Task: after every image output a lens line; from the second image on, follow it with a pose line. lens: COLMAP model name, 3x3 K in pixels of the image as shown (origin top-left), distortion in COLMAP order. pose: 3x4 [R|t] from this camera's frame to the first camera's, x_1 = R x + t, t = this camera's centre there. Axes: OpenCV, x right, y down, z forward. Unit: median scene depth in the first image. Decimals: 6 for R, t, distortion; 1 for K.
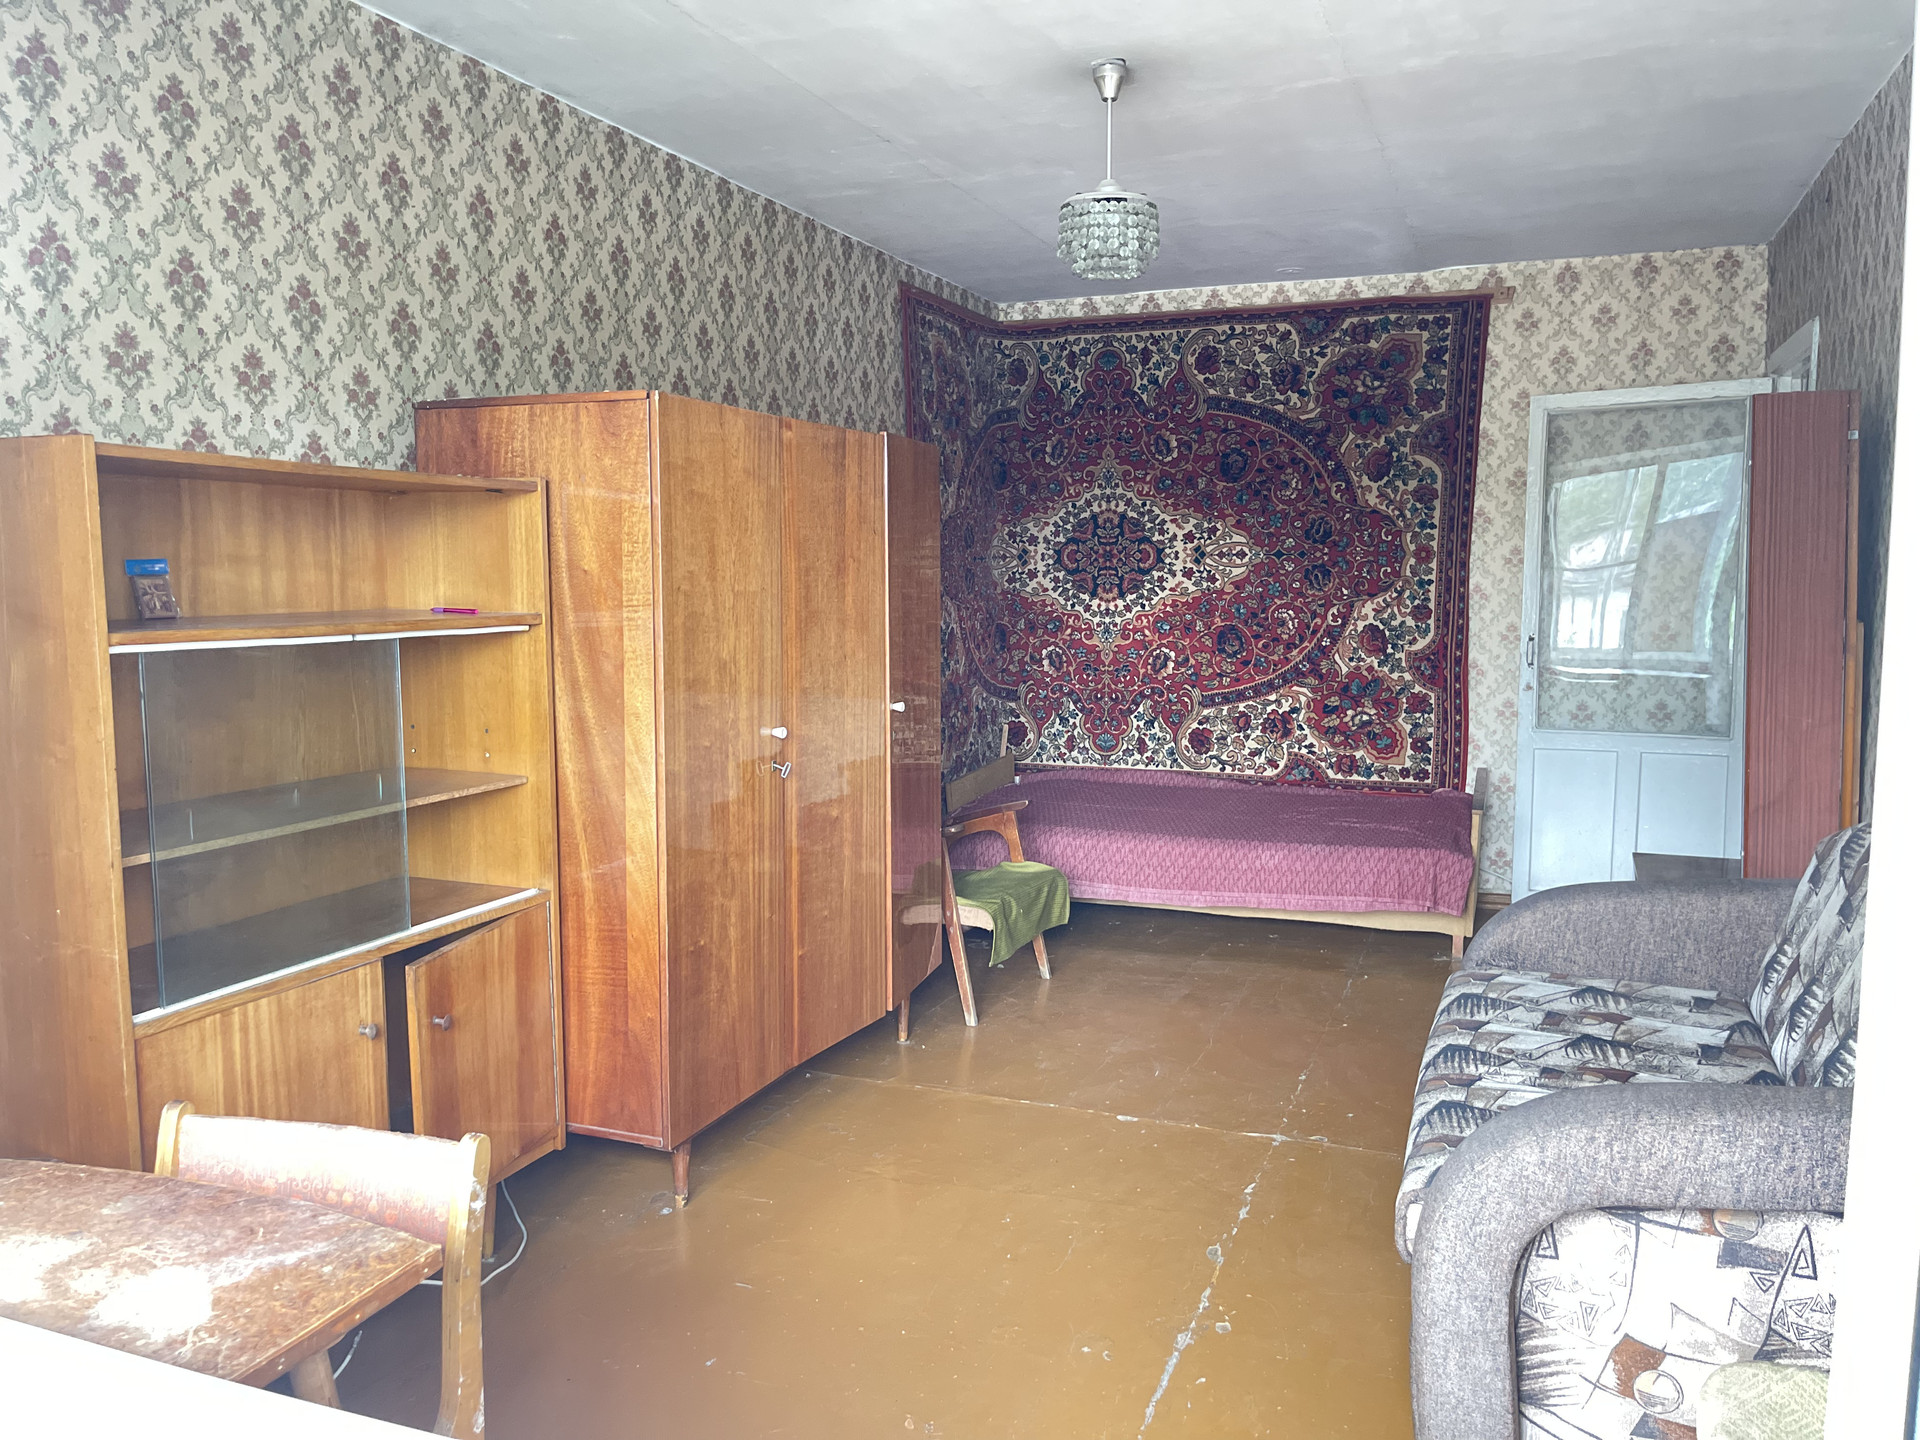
lens RADIAL K [[1451.6, 0, 960.0], [0, 1451.6, 720.0], [0, 0, 1]] dist [0.070484, -0.099261]
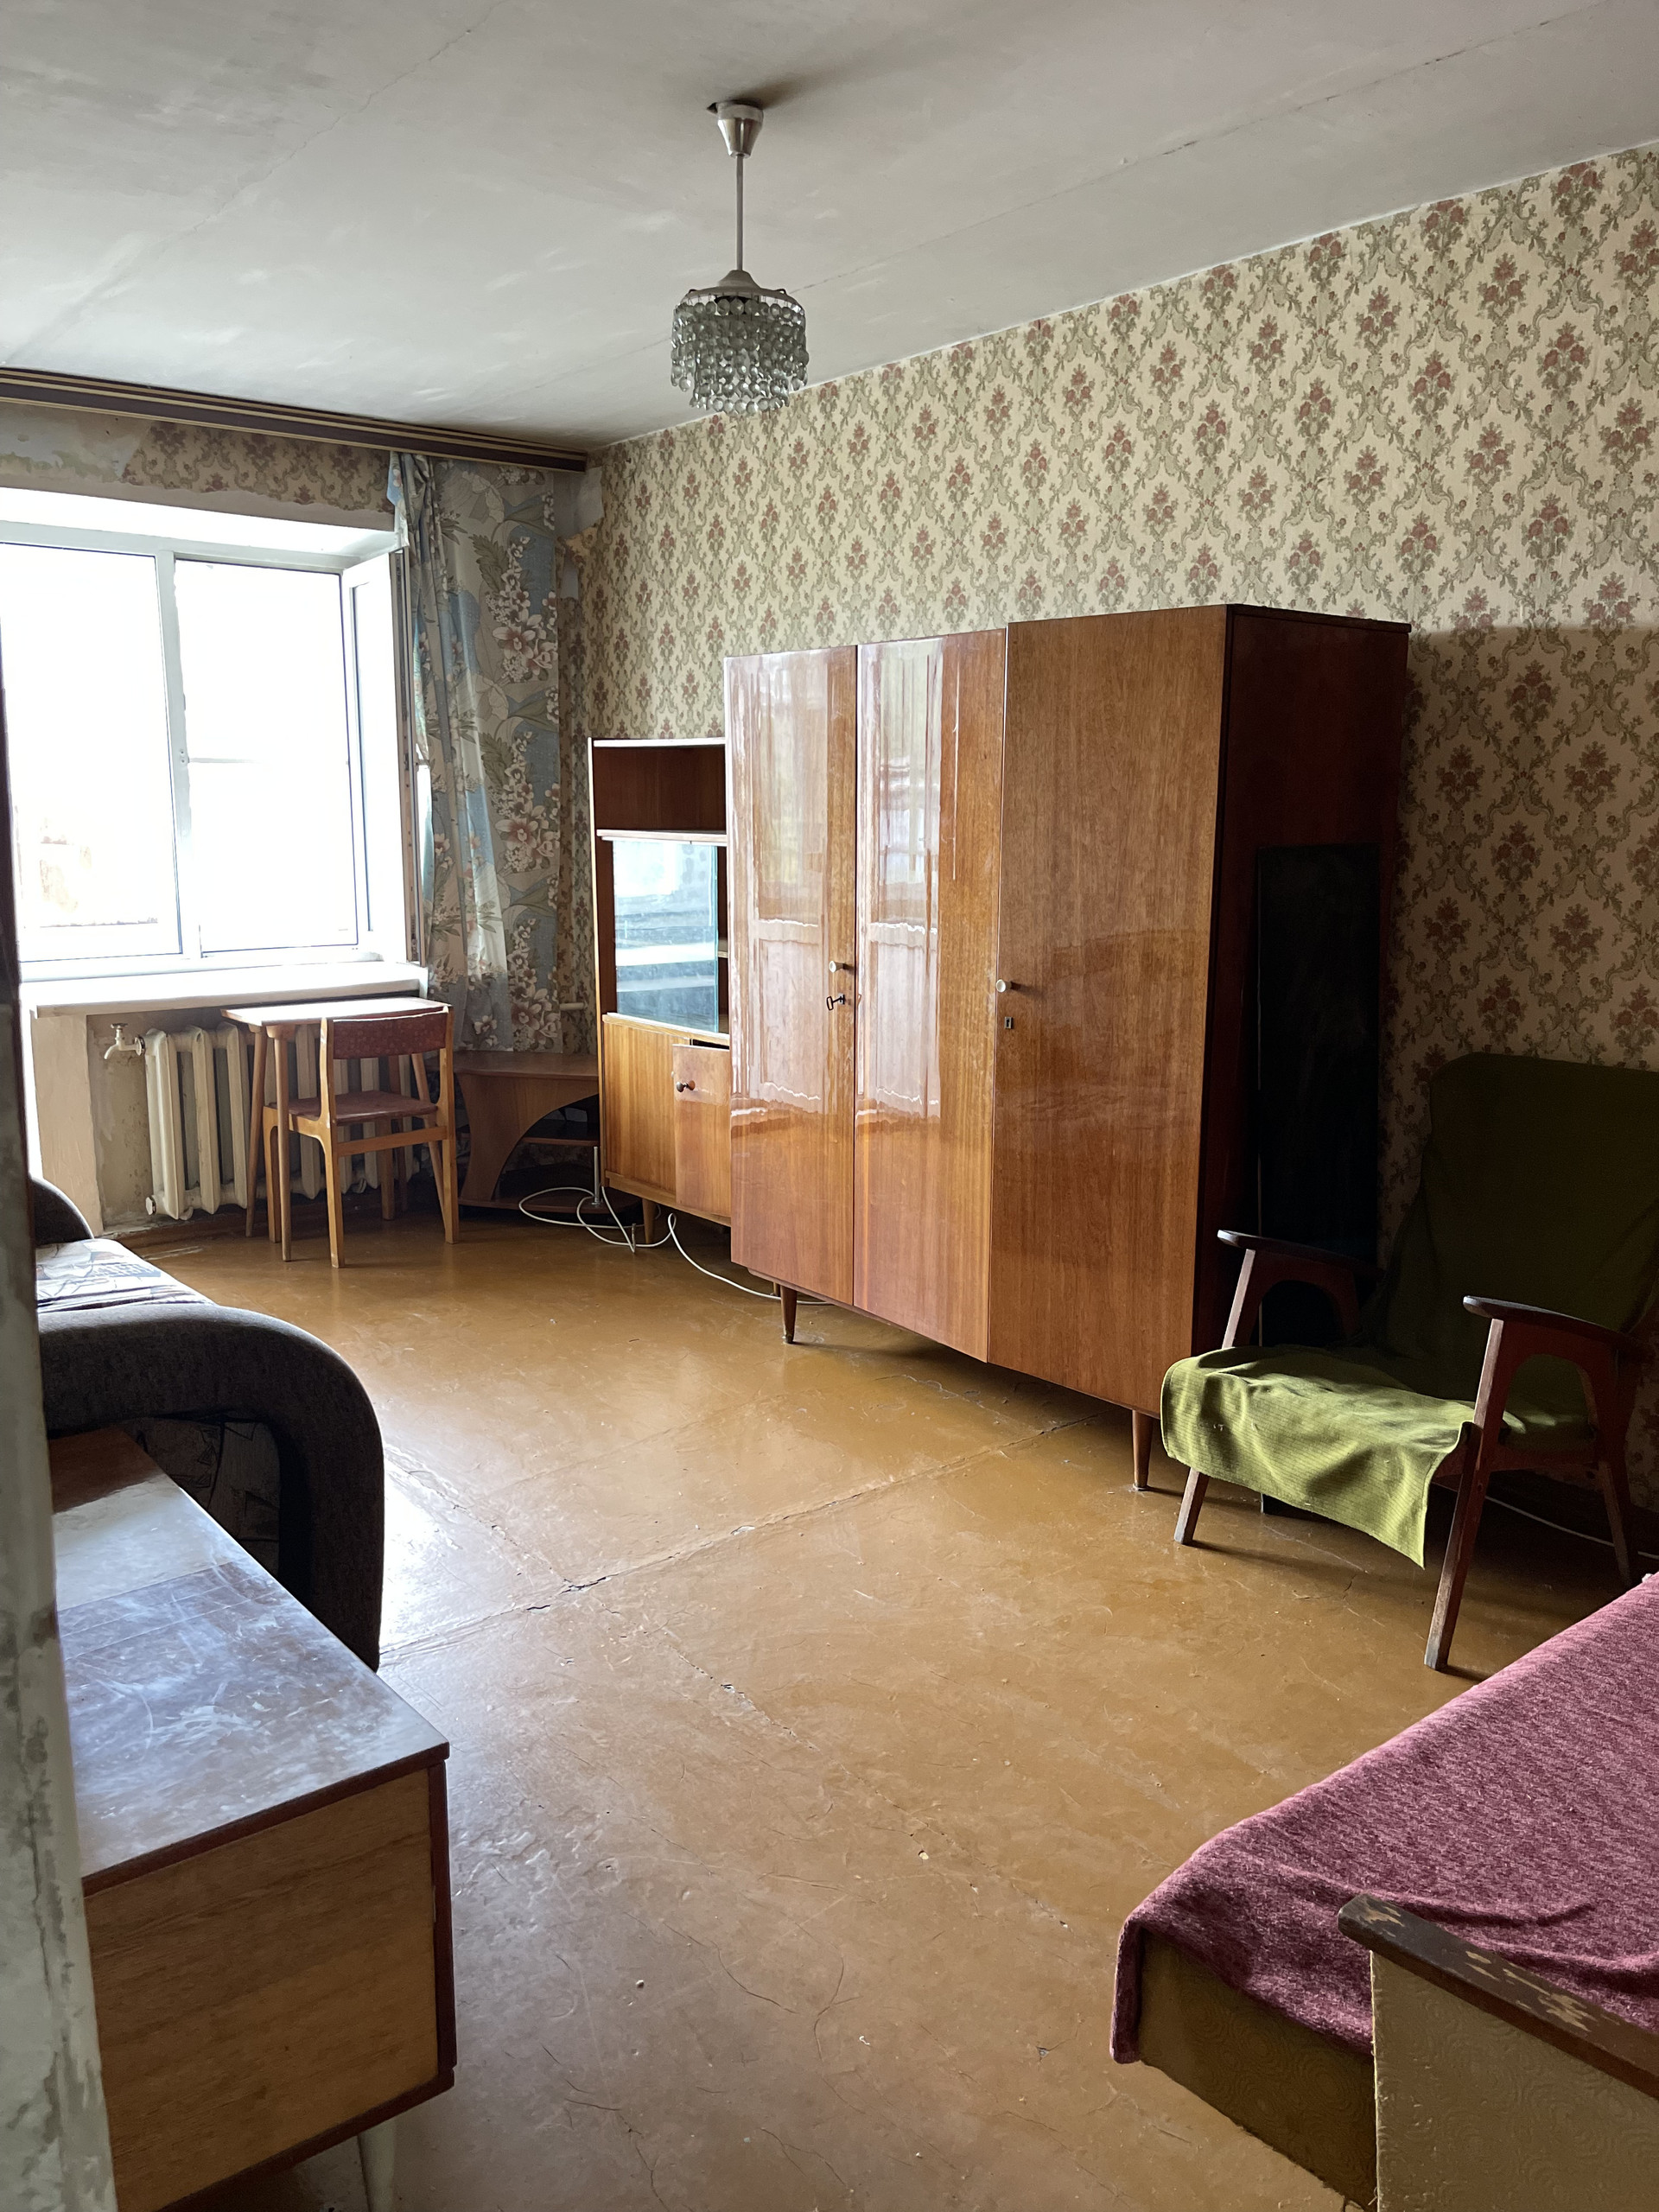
lens RADIAL K [[1689.3, 0, 829.5], [0, 1689.3, 1106.0], [0, 0, 1]] dist [0.027835, 0.014003]
pose [[-0.483609, 0.154948, -0.861460, 0.843683], [-0.095380, 0.969016, 0.227839, -0.151948], [0.870072, 0.192351, -0.453846, 1.442248]]
